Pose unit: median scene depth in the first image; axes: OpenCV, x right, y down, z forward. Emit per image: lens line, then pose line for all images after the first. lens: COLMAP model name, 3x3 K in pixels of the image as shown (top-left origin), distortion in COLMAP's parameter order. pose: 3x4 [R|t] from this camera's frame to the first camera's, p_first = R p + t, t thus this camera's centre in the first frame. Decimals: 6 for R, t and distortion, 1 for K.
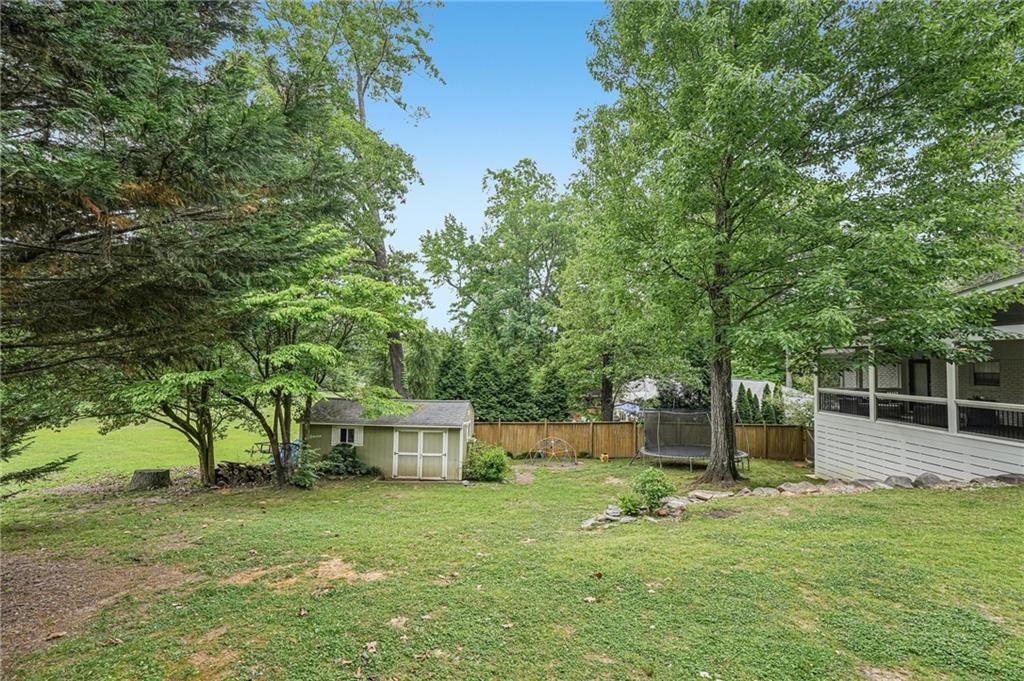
lens RADIAL K [[455.4, 0, 512.0], [0, 455.4, 340.5], [0, 0, 1]] dist [0.000750, 0.000073]
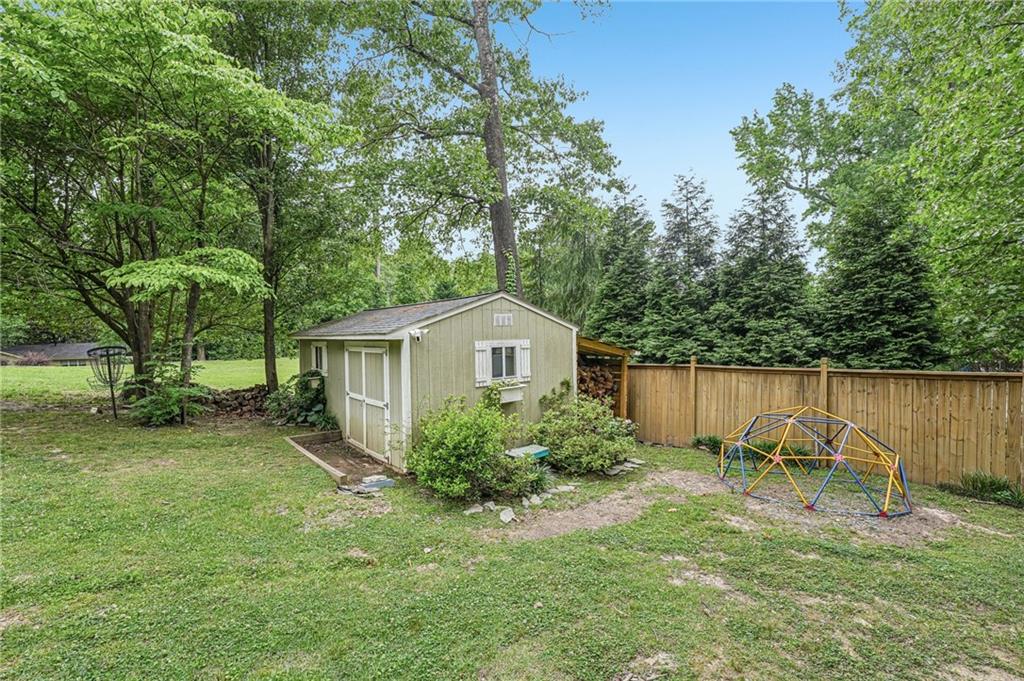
lens RADIAL K [[420.7, 0, 512.0], [0, 420.7, 340.5], [0, 0, 1]] dist [-0.002601, -0.000160]
pose [[0.640608, -0.017310, -0.767673, 0.168541], [0.059635, 0.997848, 0.027263, 0.135865], [0.765549, -0.063245, 0.640261, 0.615373]]
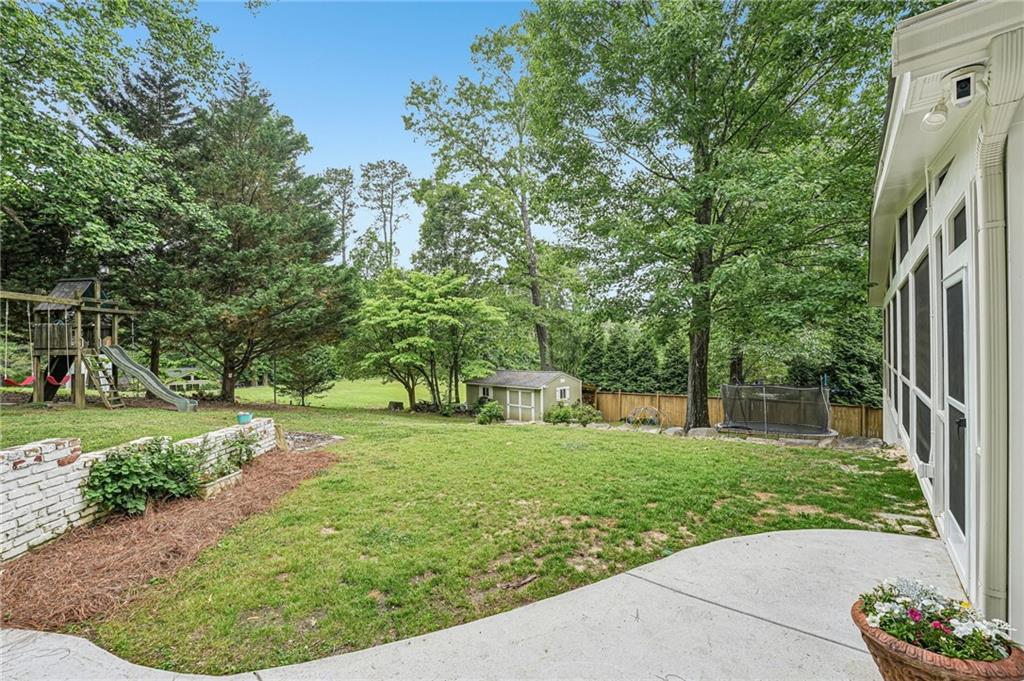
lens RADIAL K [[455.4, 0, 512.0], [0, 455.4, 340.5], [0, 0, 1]] dist [0.000750, 0.000073]
pose [[0.755104, -0.028242, -0.654997, 0.554618], [0.052978, 0.998433, 0.018025, 0.004516], [0.653461, -0.048312, 0.755417, -0.099022]]
